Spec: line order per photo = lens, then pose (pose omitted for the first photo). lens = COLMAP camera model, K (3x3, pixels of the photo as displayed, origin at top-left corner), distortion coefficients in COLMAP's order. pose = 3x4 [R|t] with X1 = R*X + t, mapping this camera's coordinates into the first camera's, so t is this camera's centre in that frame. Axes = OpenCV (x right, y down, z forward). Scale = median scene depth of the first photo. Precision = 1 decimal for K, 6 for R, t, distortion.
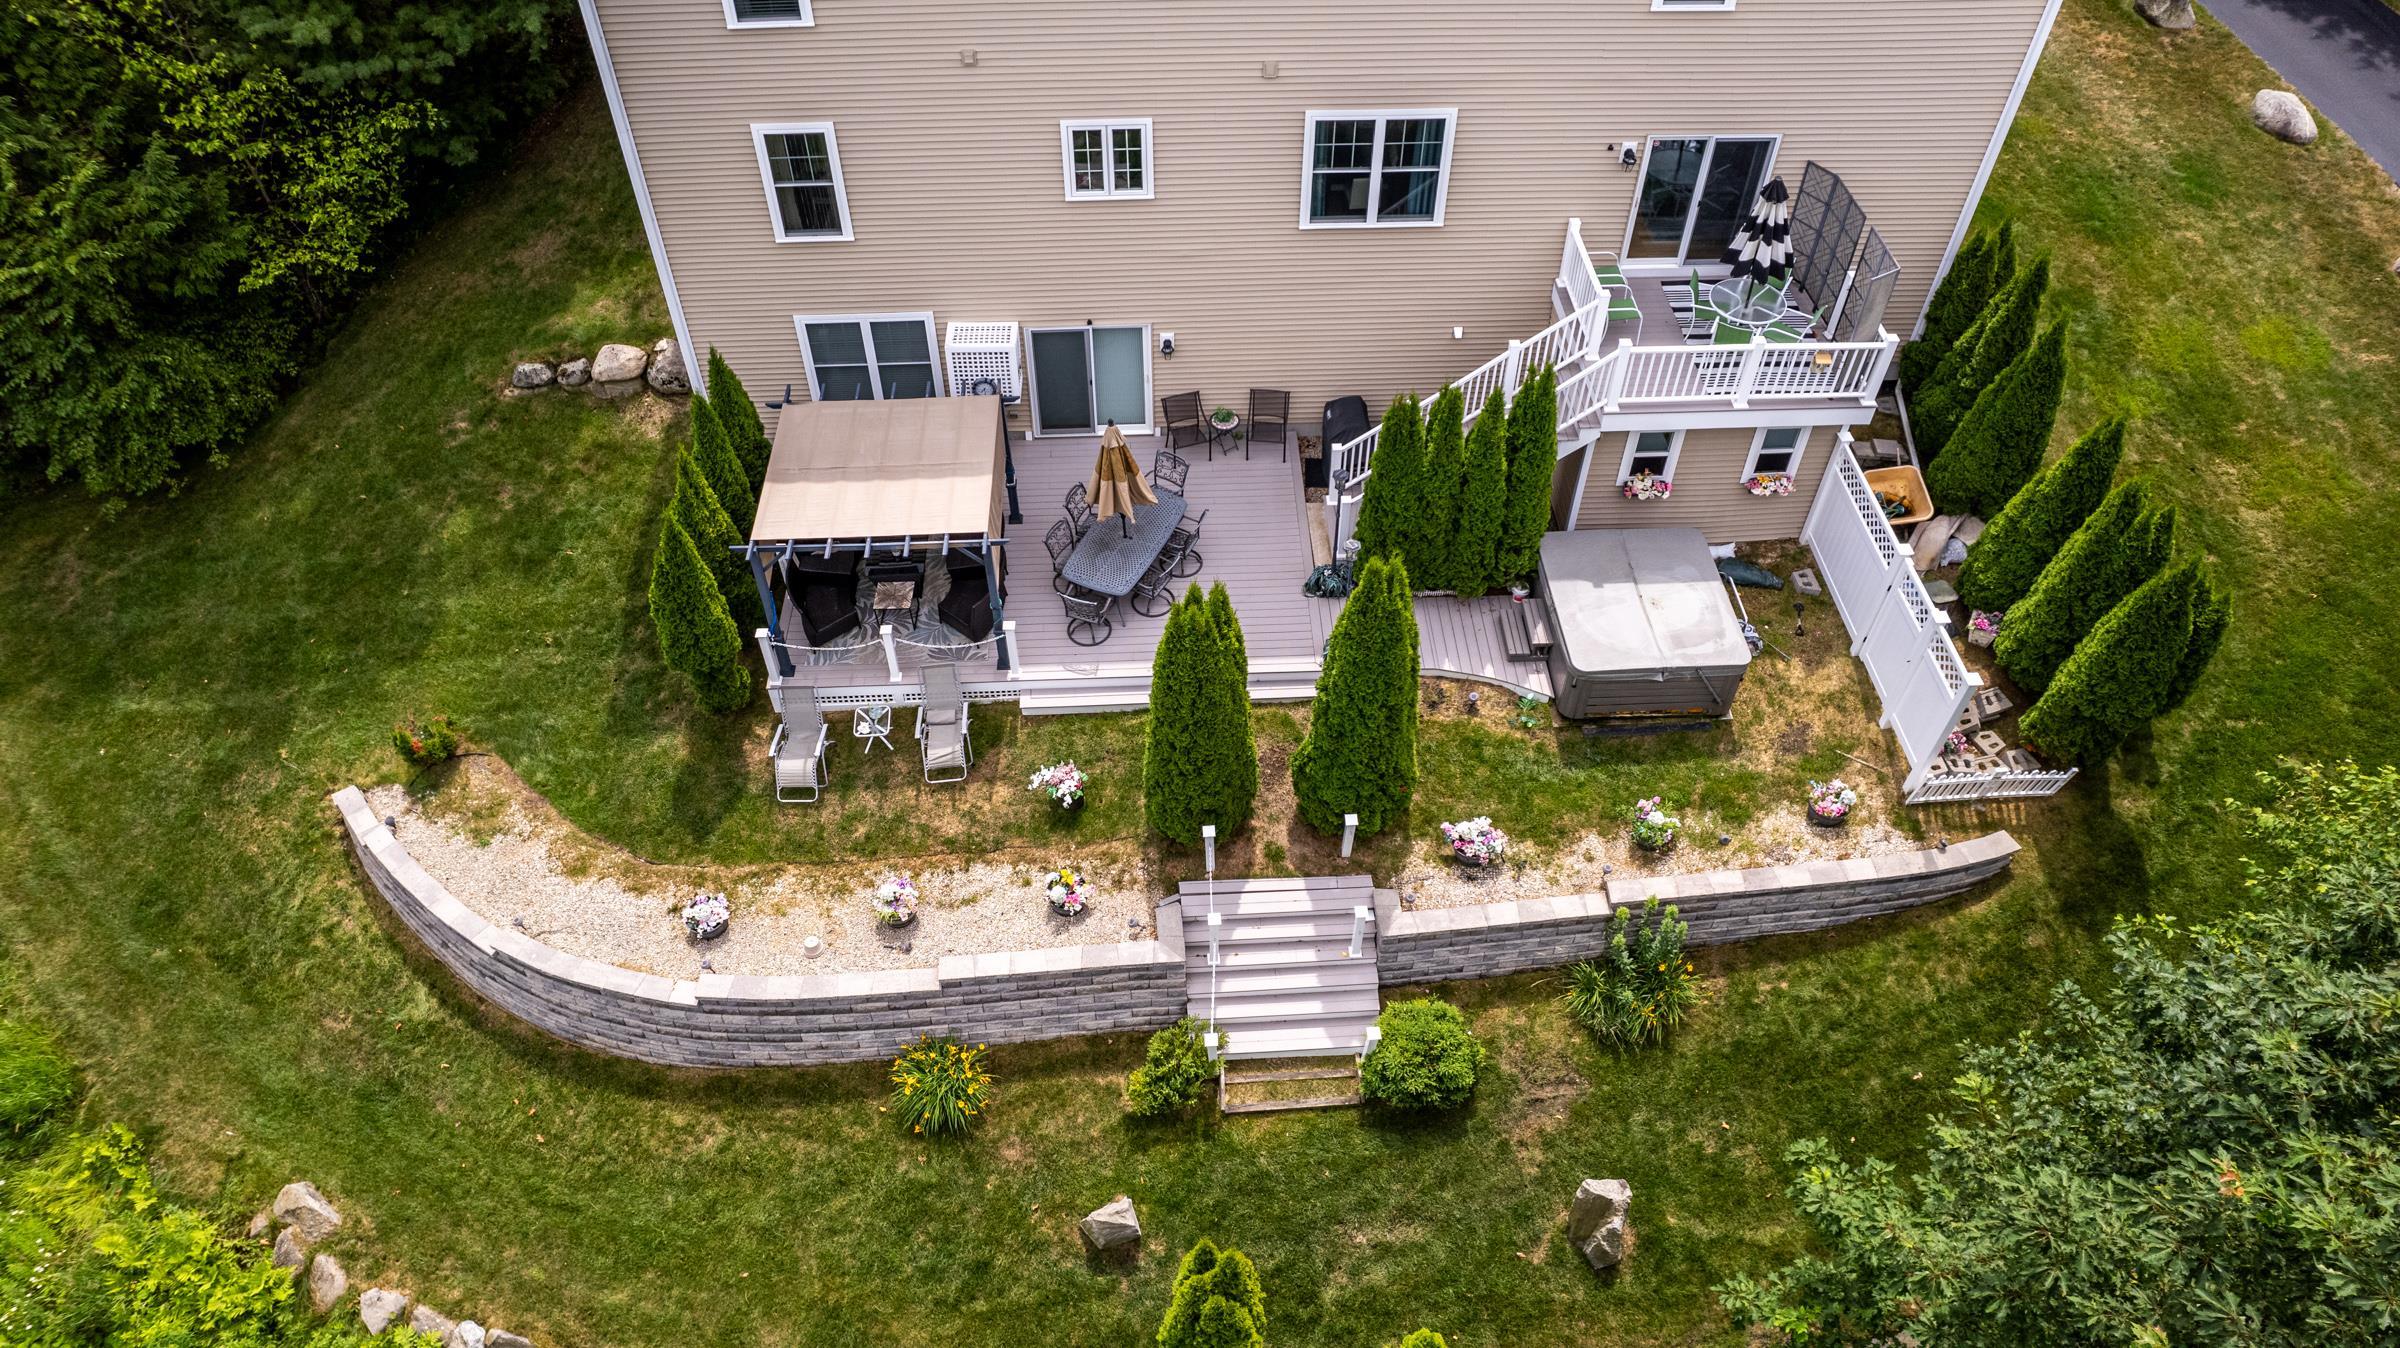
lens RADIAL K [[1549.5, 0, 1200.0], [0, 1549.5, 674.0], [0, 0, 1]] dist [-0.077205, 0.066015]
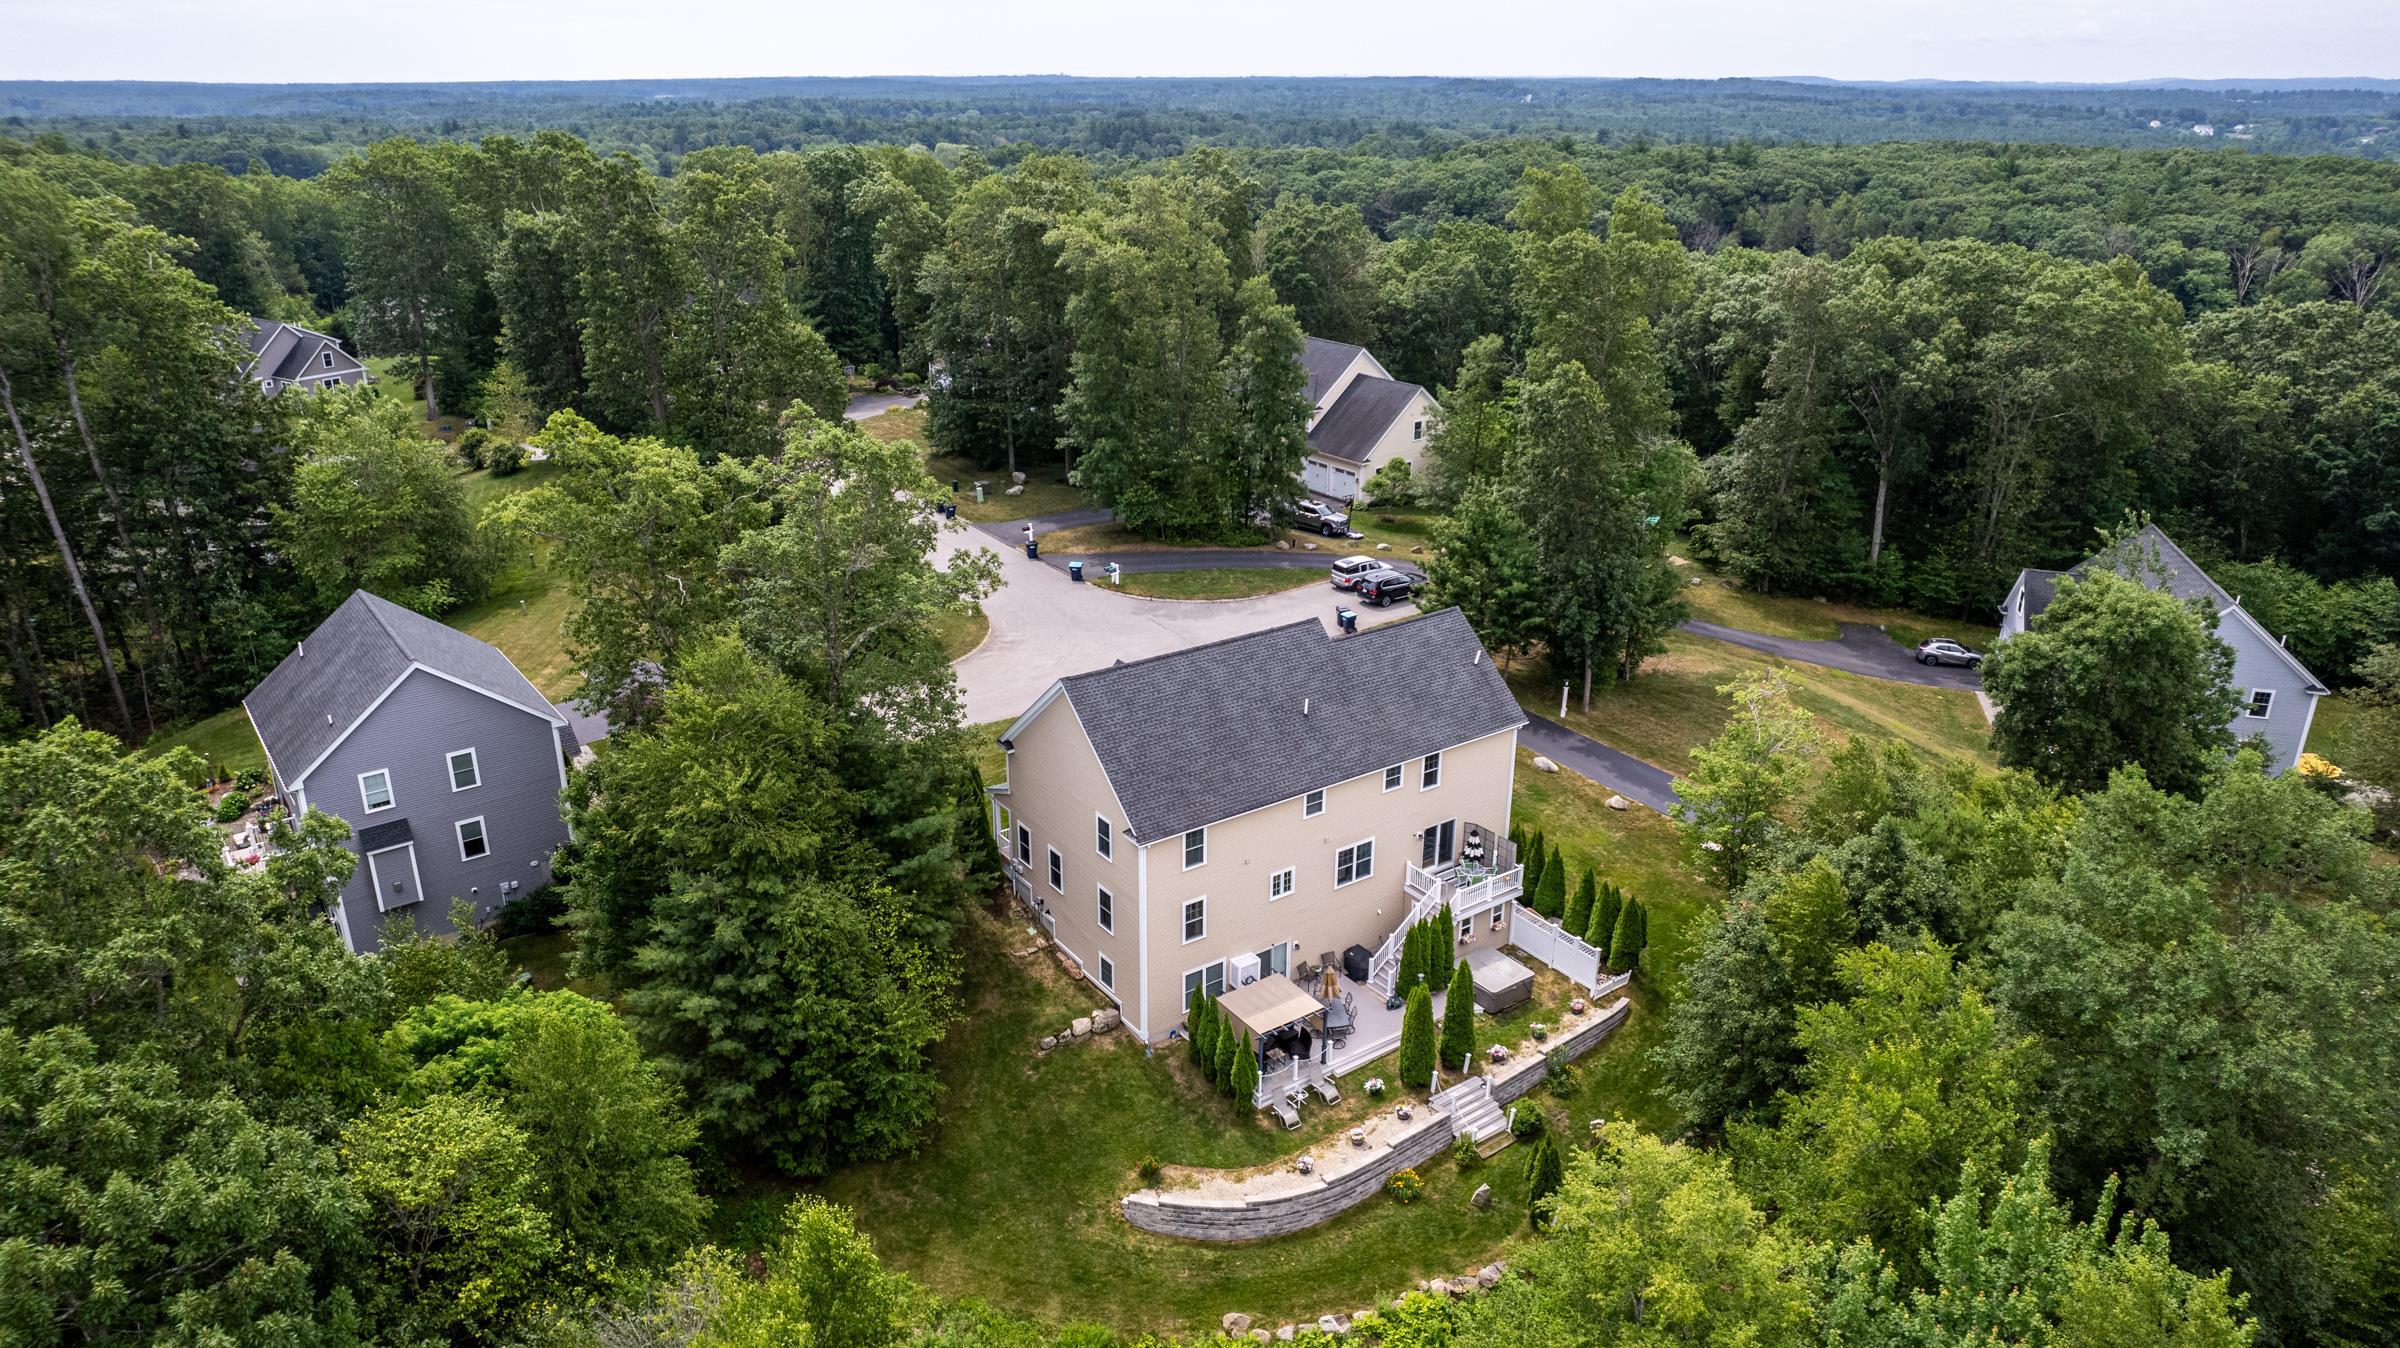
lens RADIAL K [[1549.5, 0, 1200.0], [0, 1549.5, 674.0], [0, 0, 1]] dist [-0.077205, 0.066015]
pose [[0.842957, -0.194852, 0.501454, -1.627592], [0.396088, 0.855549, -0.333391, 0.240794], [-0.364056, 0.479655, 0.798370, -1.493104]]
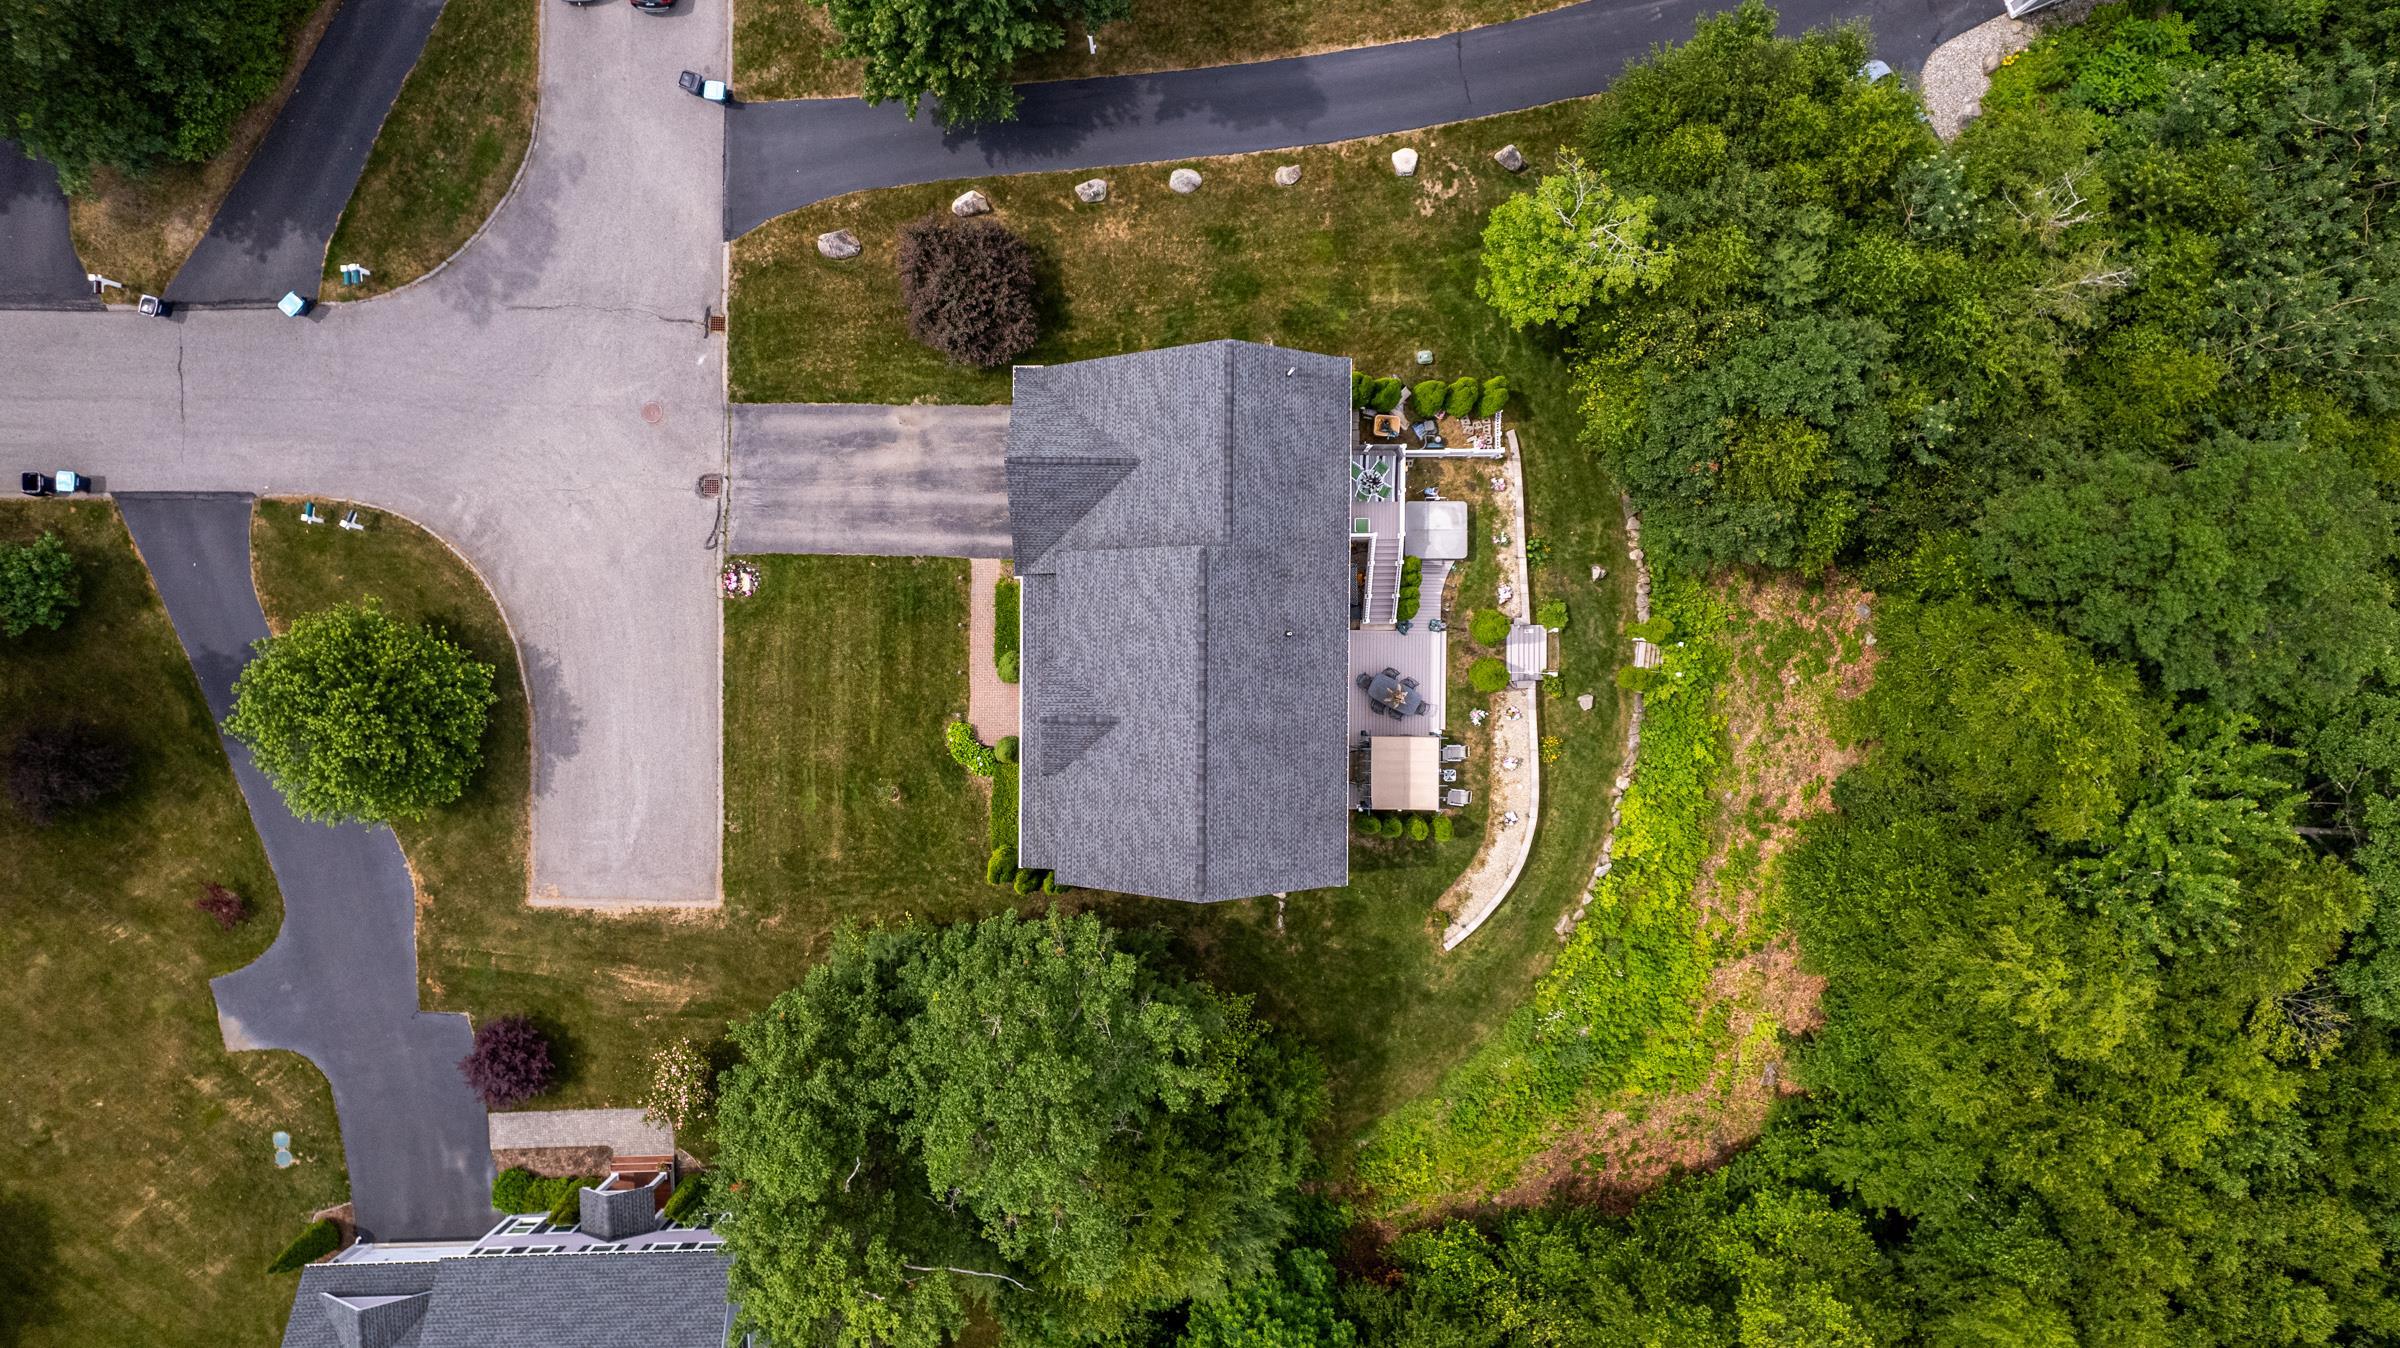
lens RADIAL K [[1549.5, 0, 1200.0], [0, 1549.5, 674.0], [0, 0, 1]] dist [-0.077205, 0.066015]
pose [[0.041798, -0.998999, -0.015923, 0.027170], [0.747322, 0.020682, 0.664140, -2.583017], [-0.663146, -0.039660, 0.747439, -1.077501]]
